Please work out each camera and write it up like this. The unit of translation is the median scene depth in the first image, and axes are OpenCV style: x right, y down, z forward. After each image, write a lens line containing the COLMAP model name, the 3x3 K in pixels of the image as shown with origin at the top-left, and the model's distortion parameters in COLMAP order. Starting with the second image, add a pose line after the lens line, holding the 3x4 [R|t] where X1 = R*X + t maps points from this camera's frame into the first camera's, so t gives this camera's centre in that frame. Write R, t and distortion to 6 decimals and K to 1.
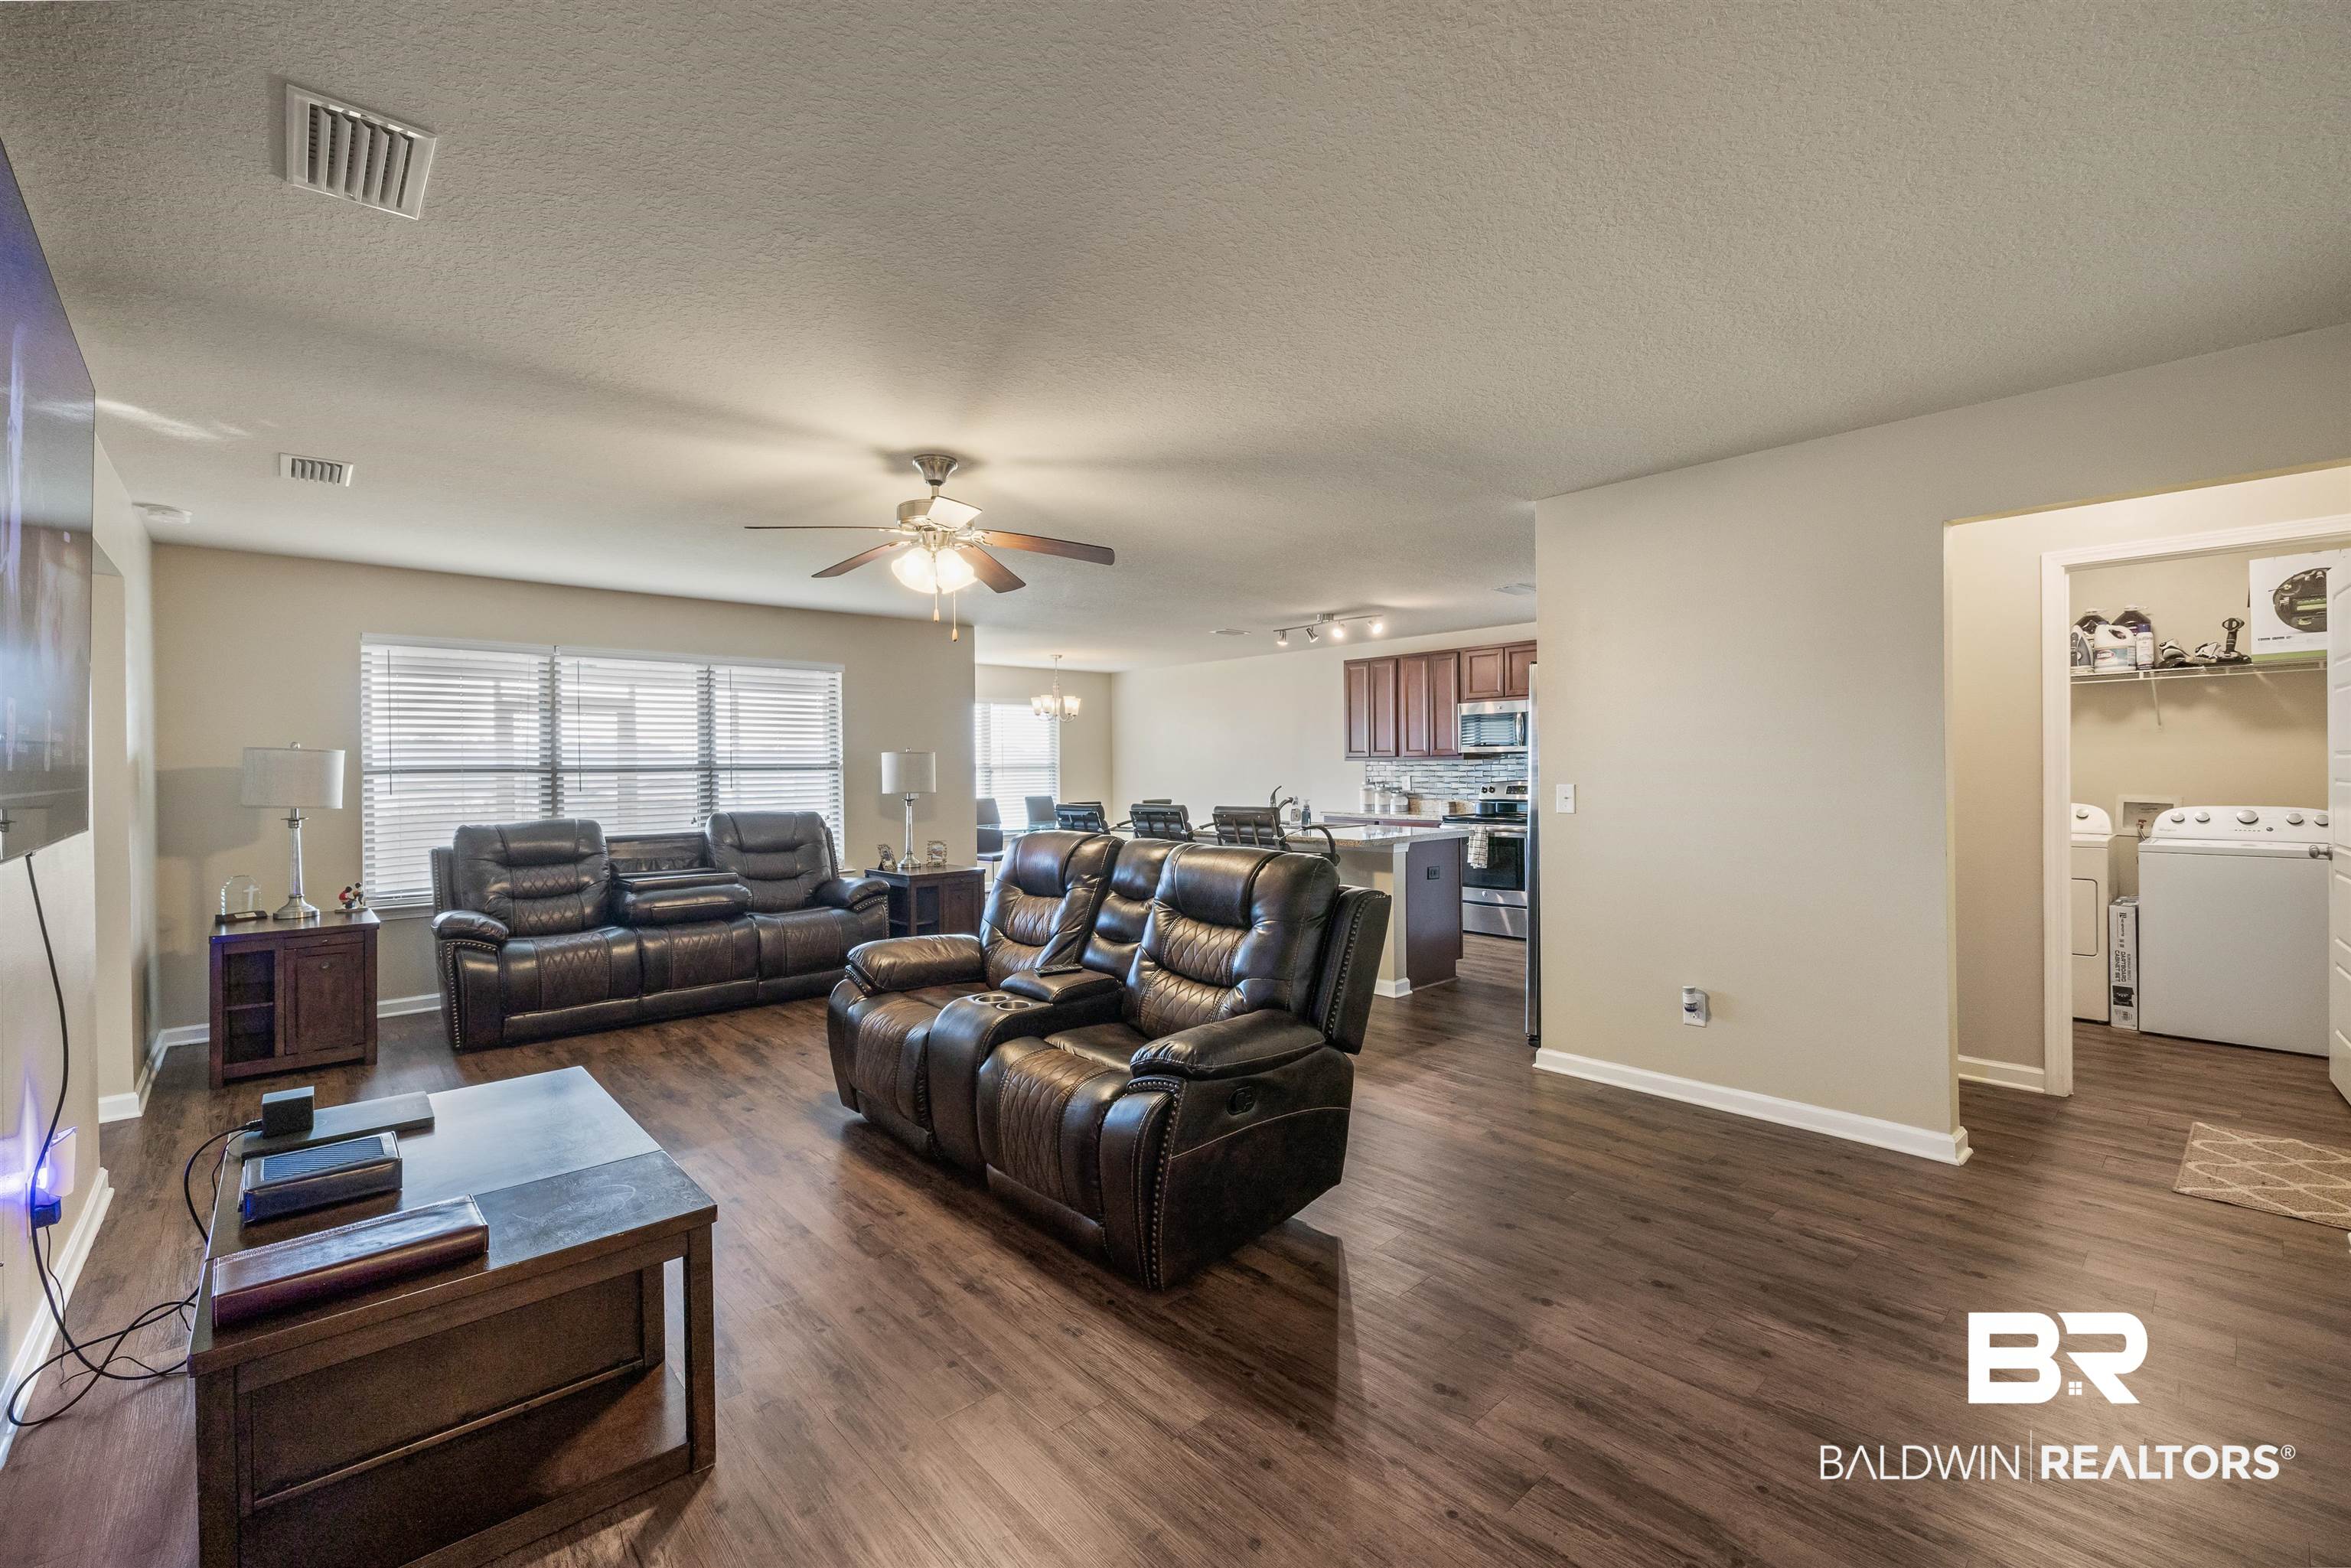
lens RADIAL K [[984.7, 0, 1175.5], [0, 984.7, 776.6], [0, 0, 1]] dist [-0.000547, -0.000344]
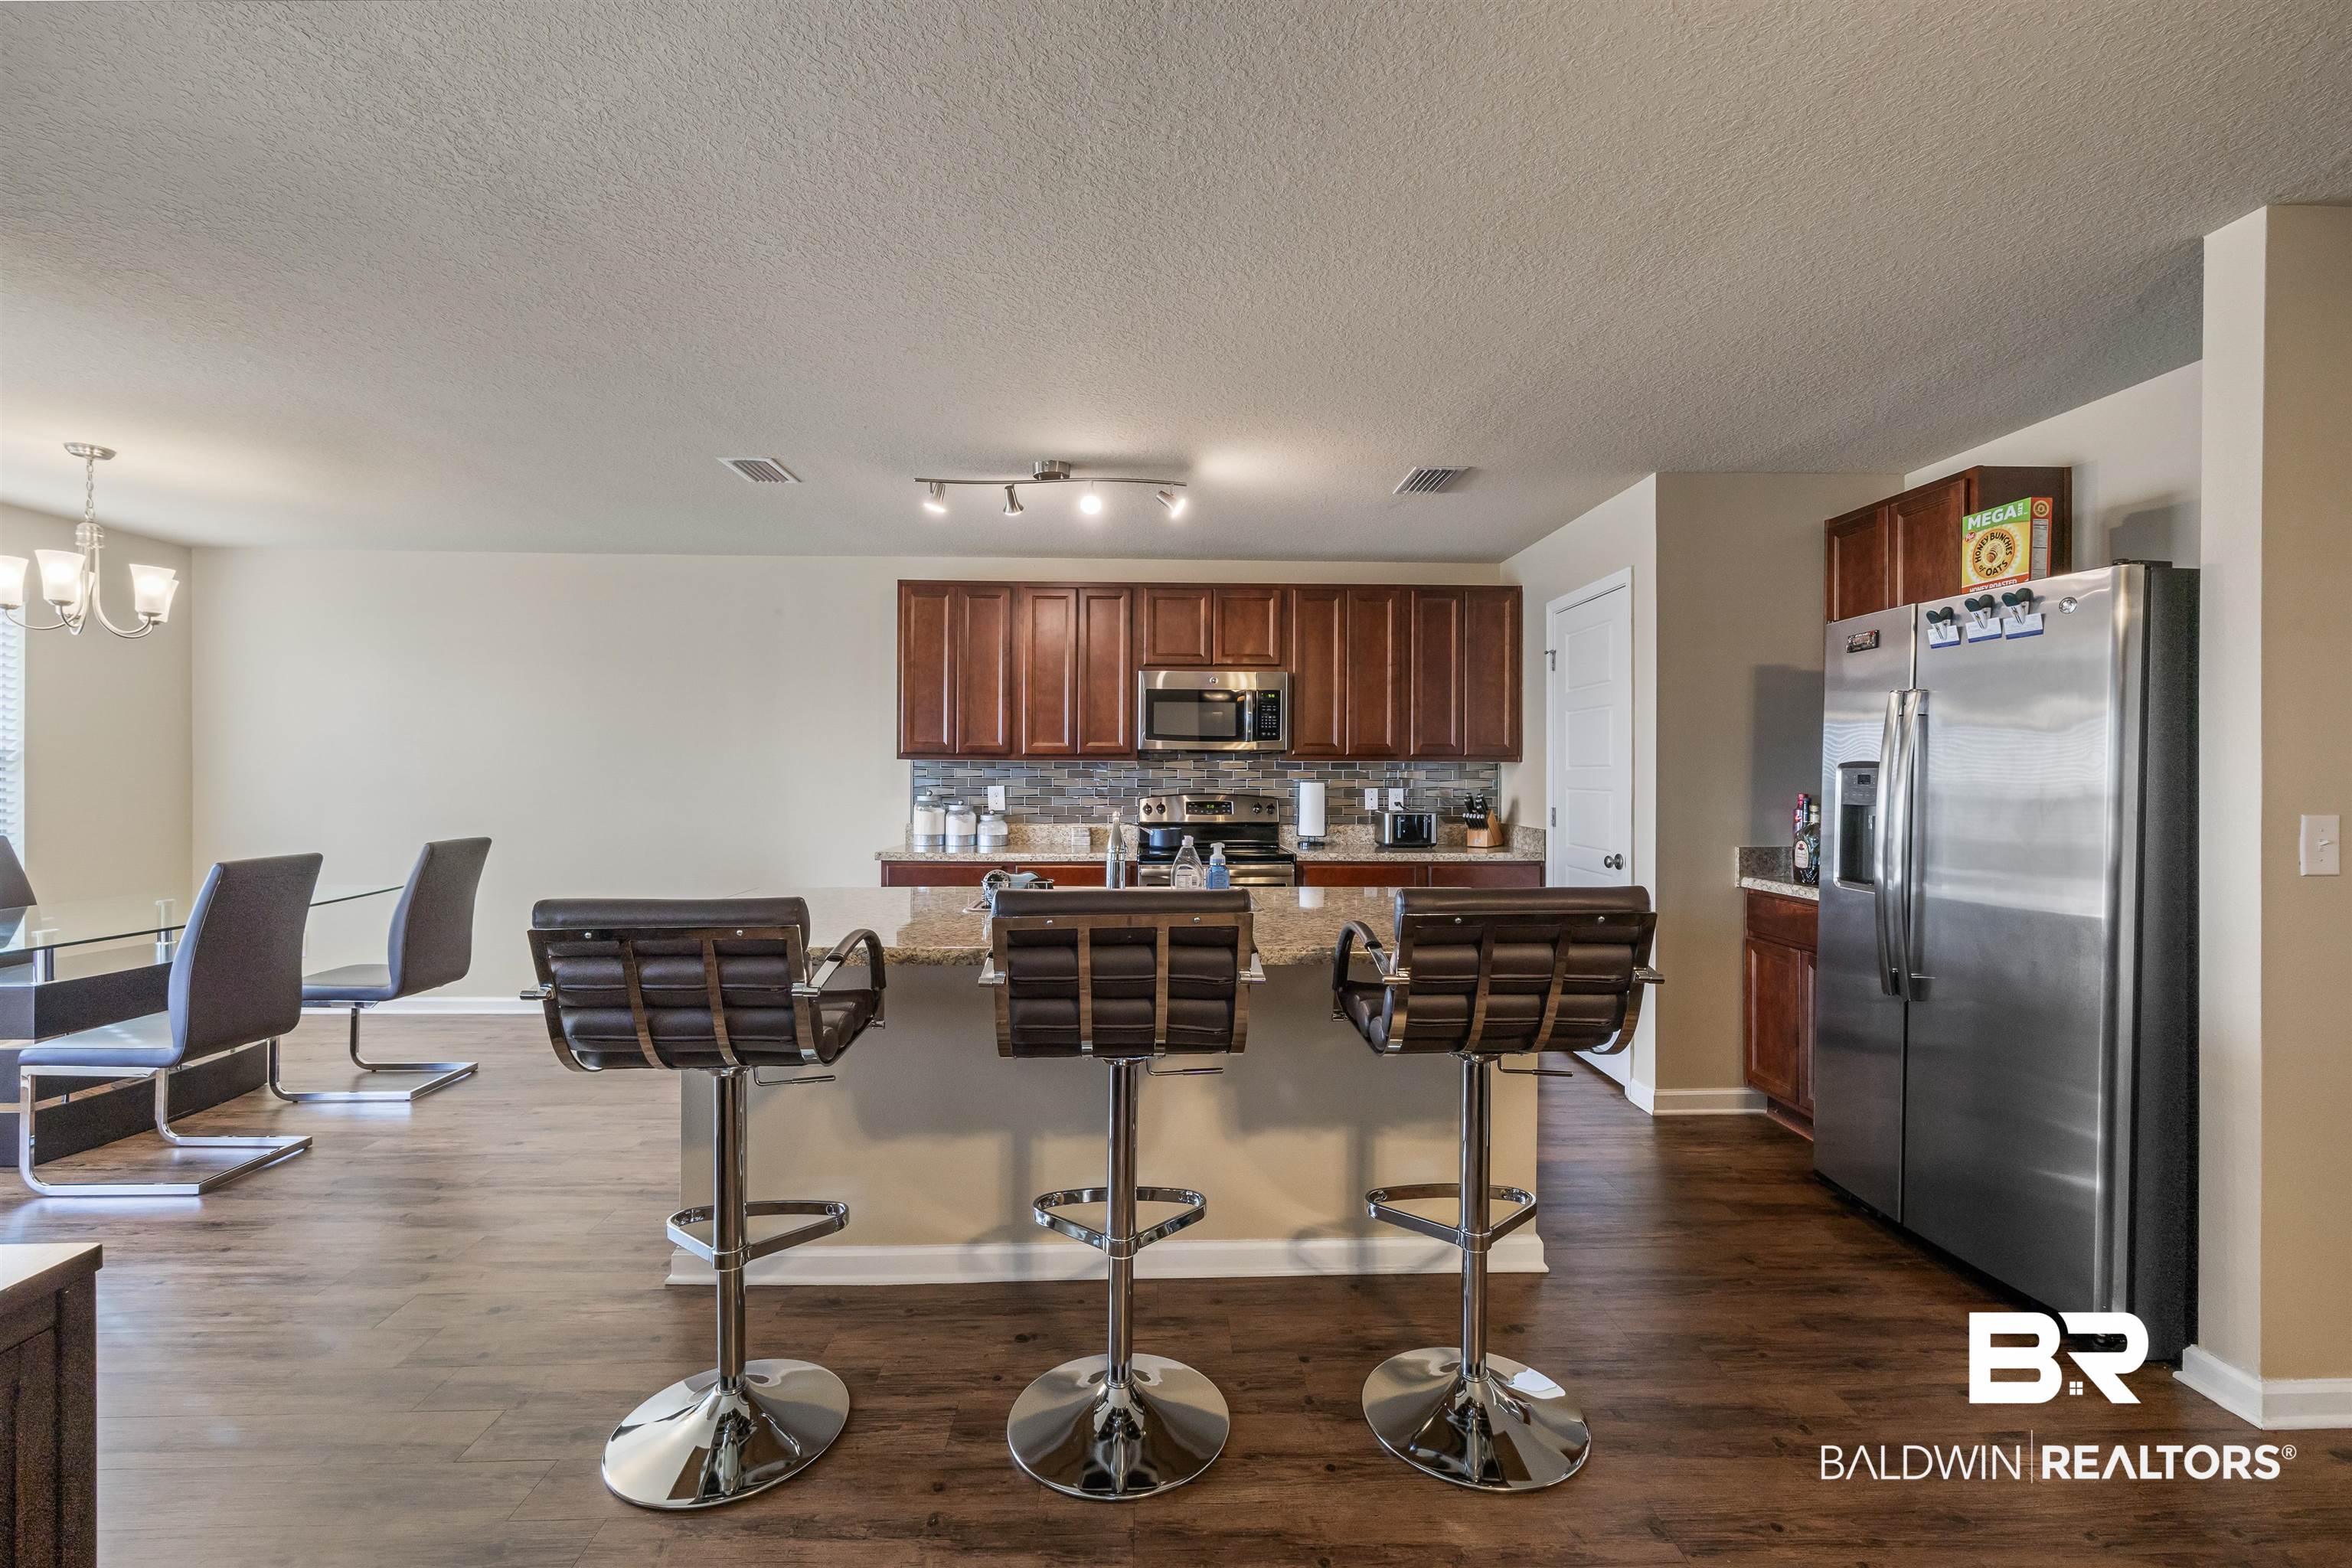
lens RADIAL K [[985.1, 0, 1176.0], [0, 985.1, 776.6], [0, 0, 1]] dist [-0.000547, -0.000344]
pose [[0.645452, 0.012805, 0.763694, -0.323529], [-0.010183, 0.999915, -0.008159, -0.004854], [-0.763733, -0.002511, 0.645527, 1.216069]]
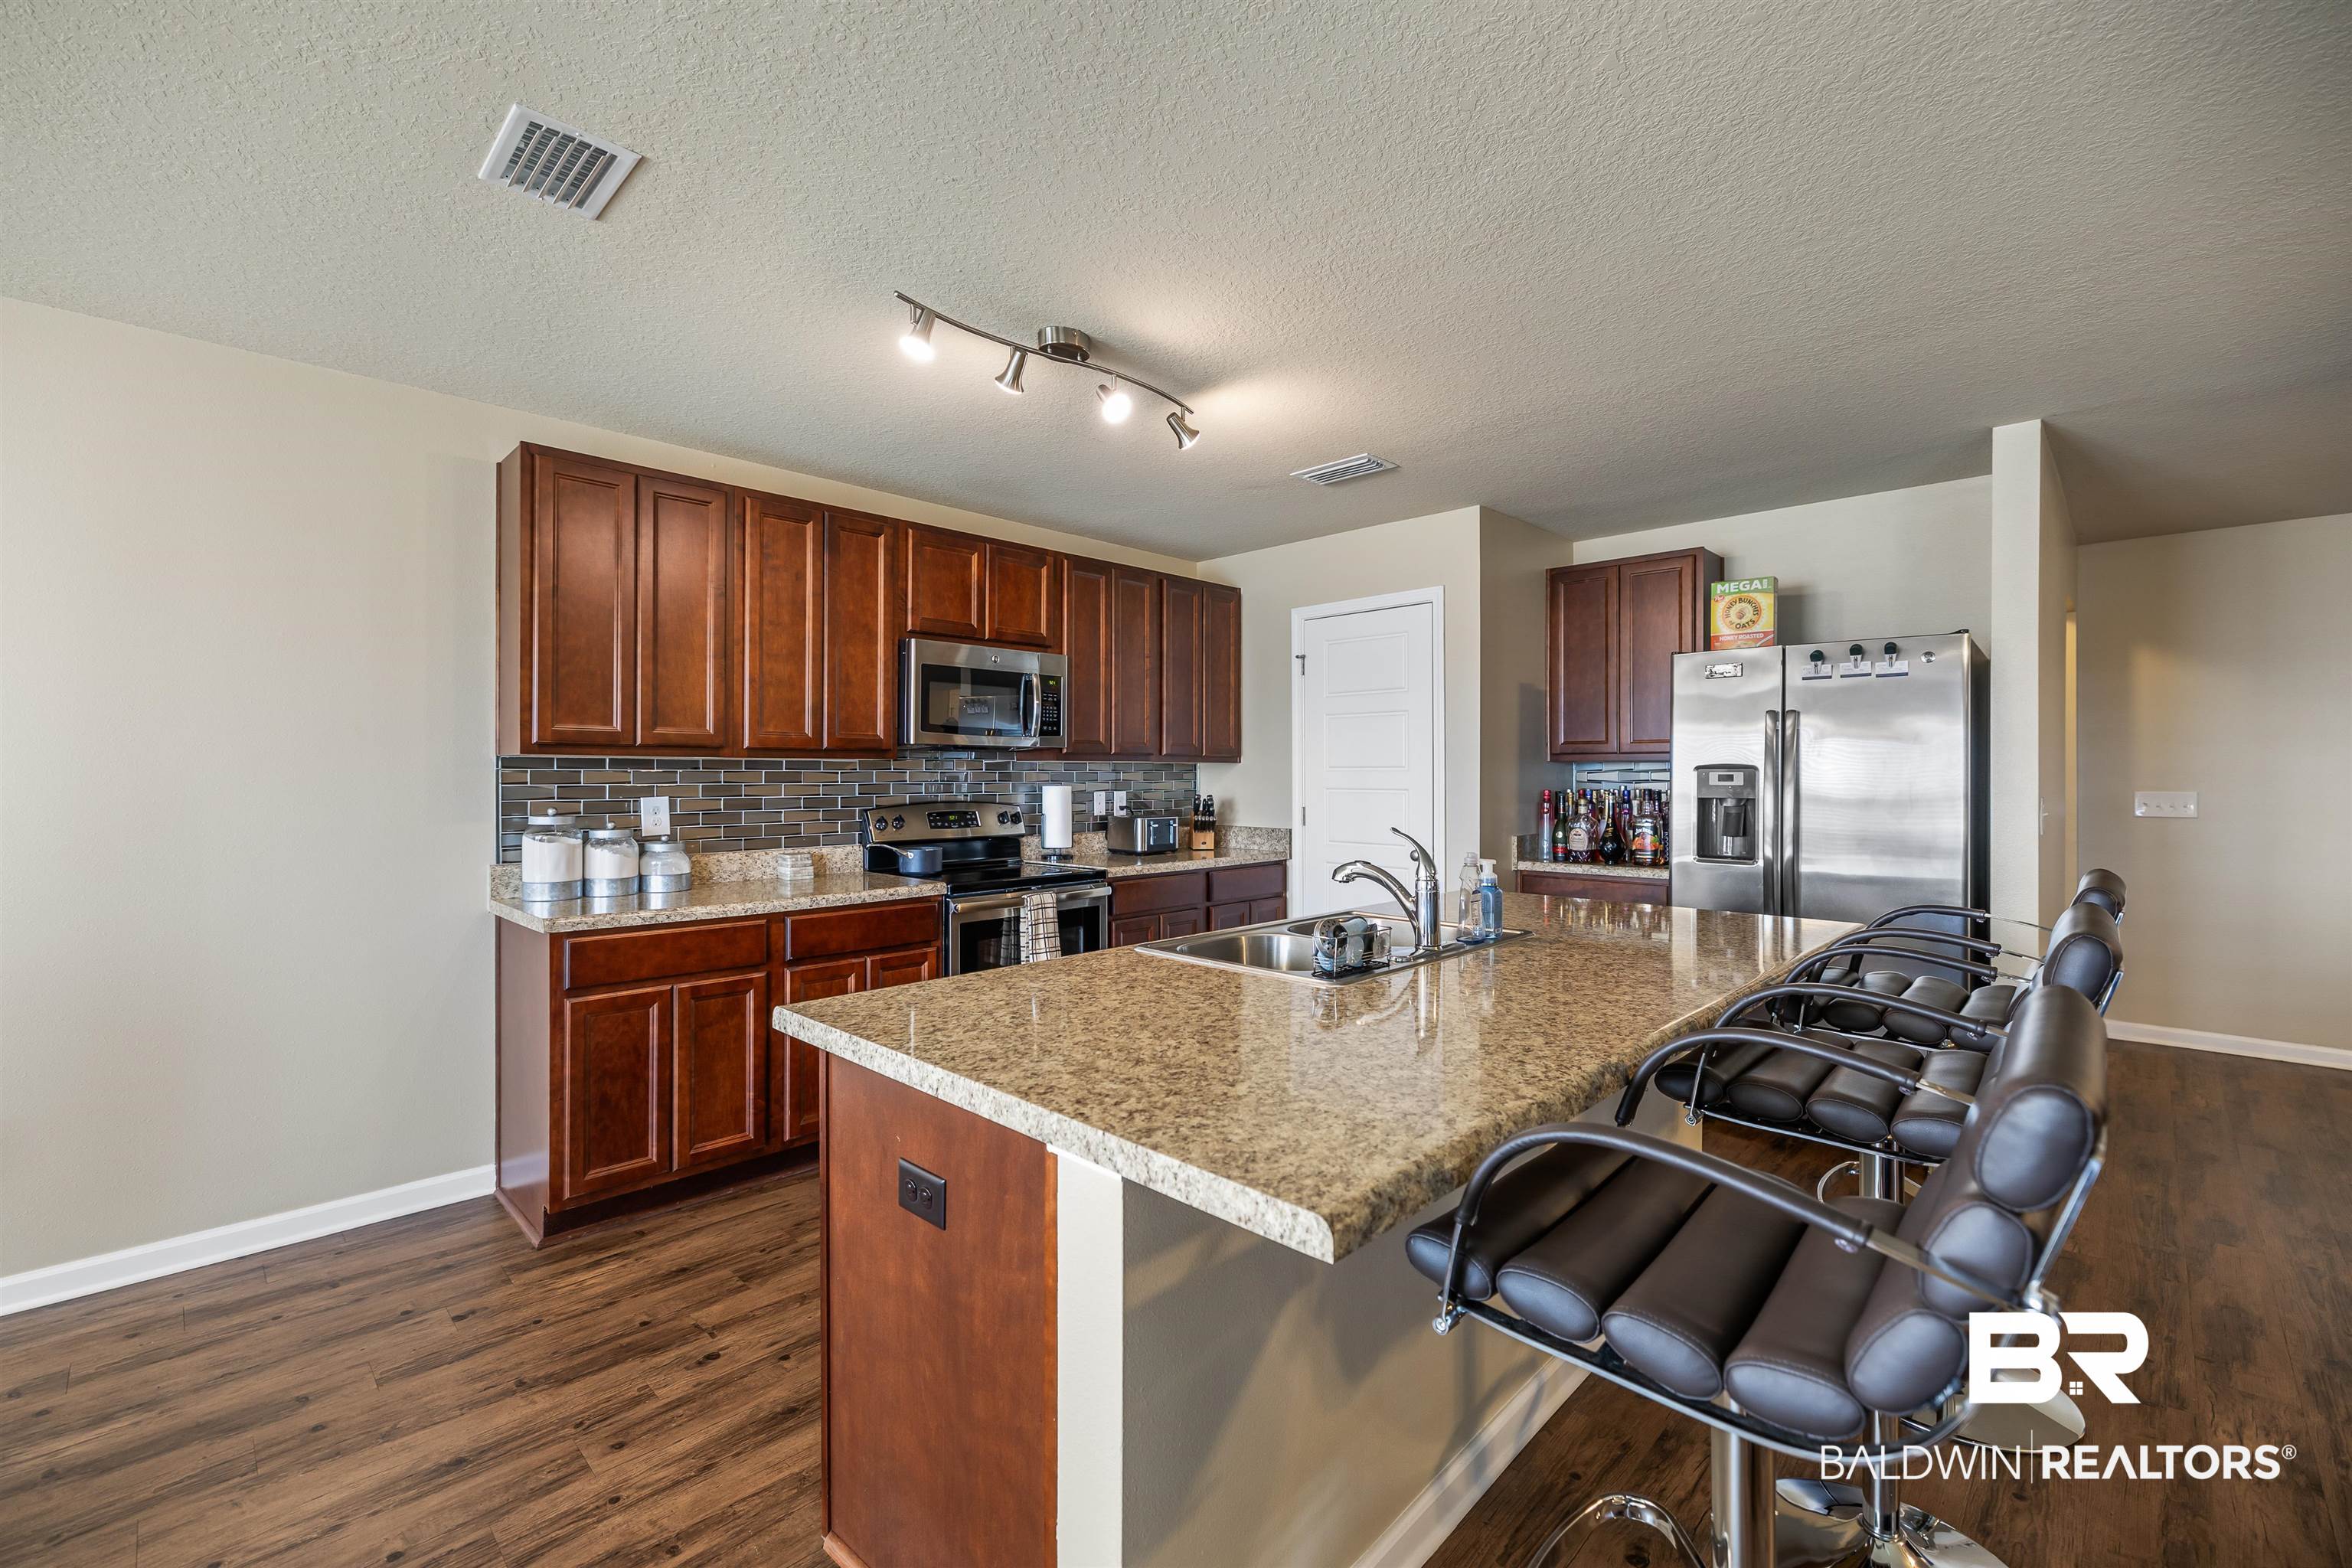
lens RADIAL K [[990.4, 0, 1181.6], [0, 990.4, 772.8], [0, 0, 1]] dist [-0.001547, 0.000145]
pose [[-0.064121, 0.014579, 0.997836, -0.349229], [0.004675, 0.999887, -0.014308, -0.007633], [-0.997931, 0.003747, -0.064182, 1.920233]]
